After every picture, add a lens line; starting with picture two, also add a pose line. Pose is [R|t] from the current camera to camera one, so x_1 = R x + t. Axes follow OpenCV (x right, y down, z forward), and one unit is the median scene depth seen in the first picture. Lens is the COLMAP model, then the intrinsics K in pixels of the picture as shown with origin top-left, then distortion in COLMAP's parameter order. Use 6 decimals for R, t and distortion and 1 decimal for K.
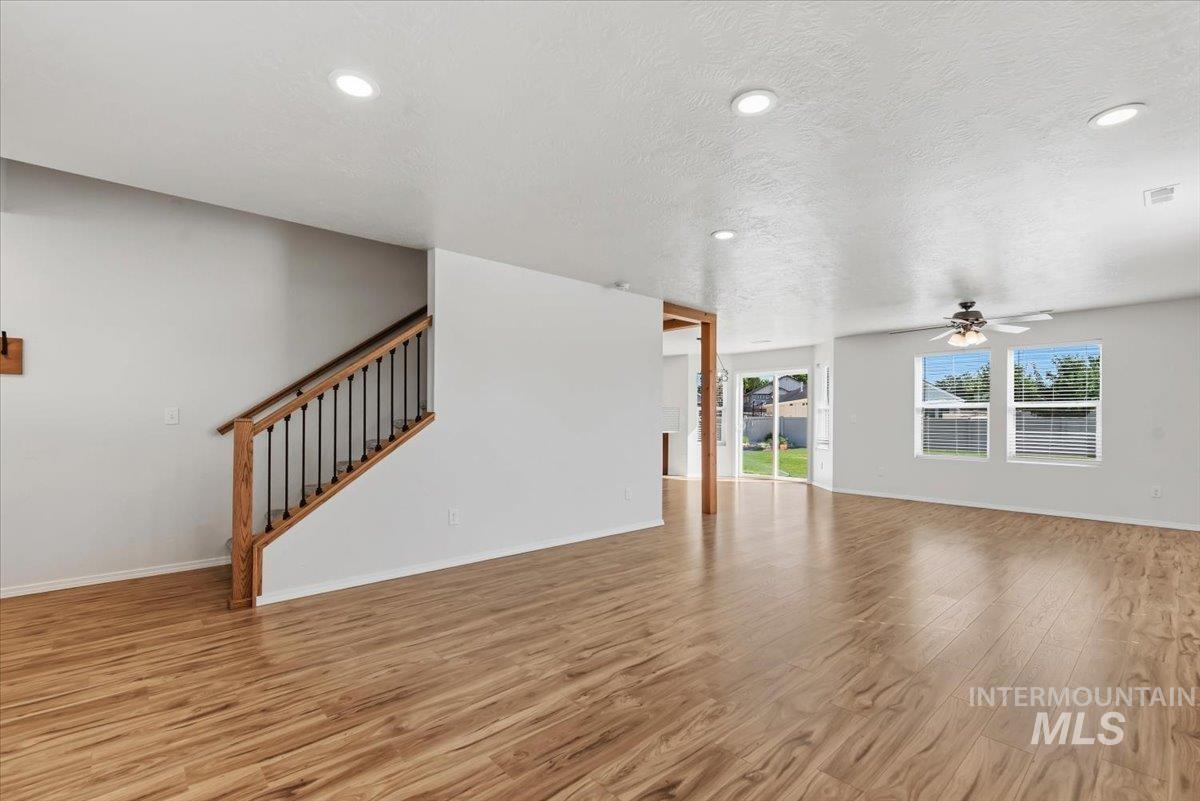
lens RADIAL K [[519.5, 0, 611.8], [0, 519.5, 408.2], [0, 0, 1]] dist [0.014078, 0.000270]
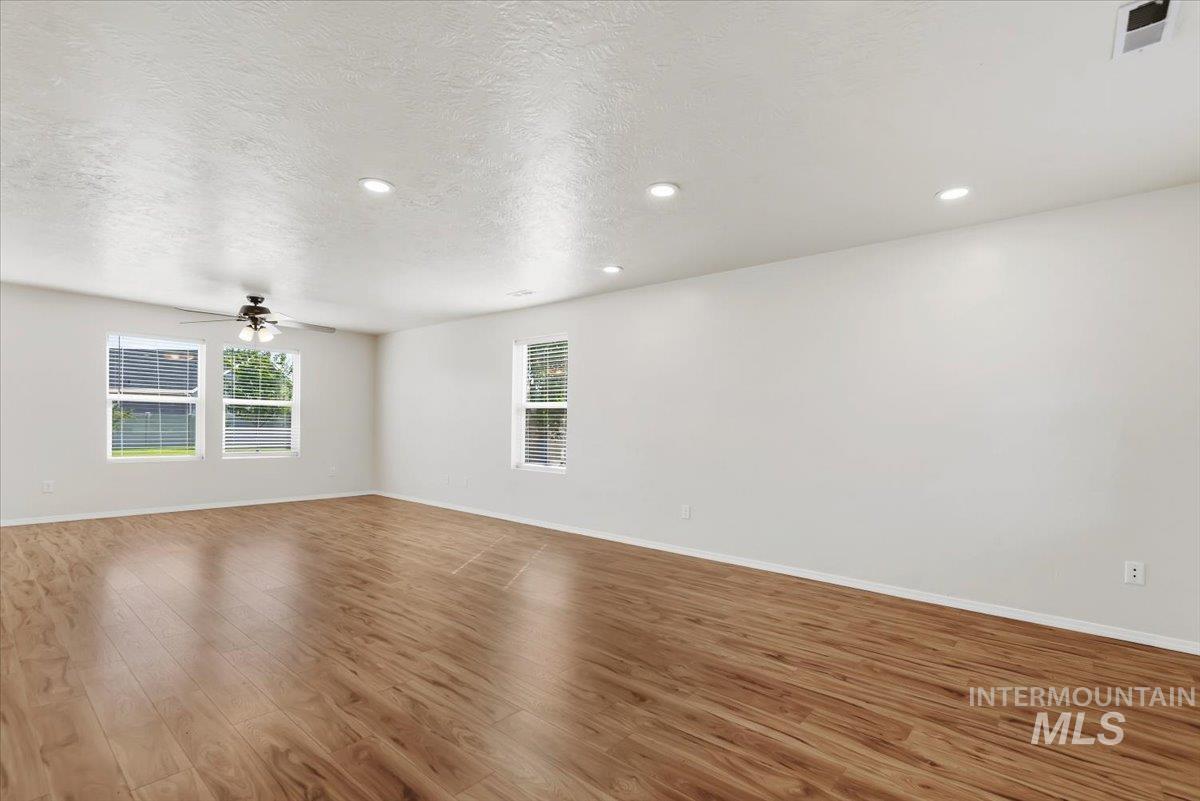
lens RADIAL K [[553.2, 0, 600.0], [0, 553.2, 400.5], [0, 0, 1]] dist [-0.001771, -0.000199]
pose [[-0.111342, 0.039623, 0.992992, -0.305599], [-0.035603, 0.998404, -0.043831, 0.010167], [-0.993144, -0.040234, -0.109754, 0.349127]]
